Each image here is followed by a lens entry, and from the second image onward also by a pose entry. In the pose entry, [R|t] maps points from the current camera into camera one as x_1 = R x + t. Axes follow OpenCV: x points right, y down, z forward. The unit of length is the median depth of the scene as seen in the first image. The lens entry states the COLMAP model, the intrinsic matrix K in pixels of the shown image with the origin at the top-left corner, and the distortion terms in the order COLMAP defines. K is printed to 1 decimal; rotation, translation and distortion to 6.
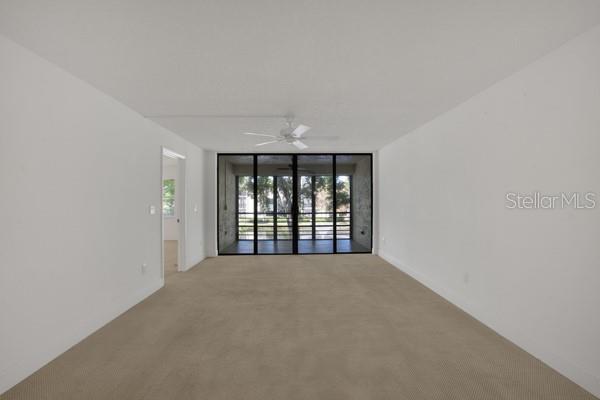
lens RADIAL K [[277.6, 0, 297.6], [0, 277.6, 198.6], [0, 0, 1]] dist [-0.027129, 0.000273]
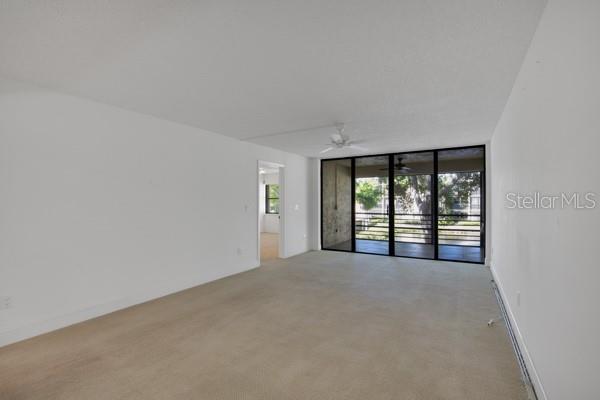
lens RADIAL K [[277.6, 0, 297.6], [0, 277.6, 198.6], [0, 0, 1]] dist [-0.027129, 0.000273]
pose [[0.838415, -0.003820, -0.545019, 0.218782], [0.003192, 0.999993, -0.002098, -0.001092], [0.545023, 0.000019, 0.838421, -0.000725]]
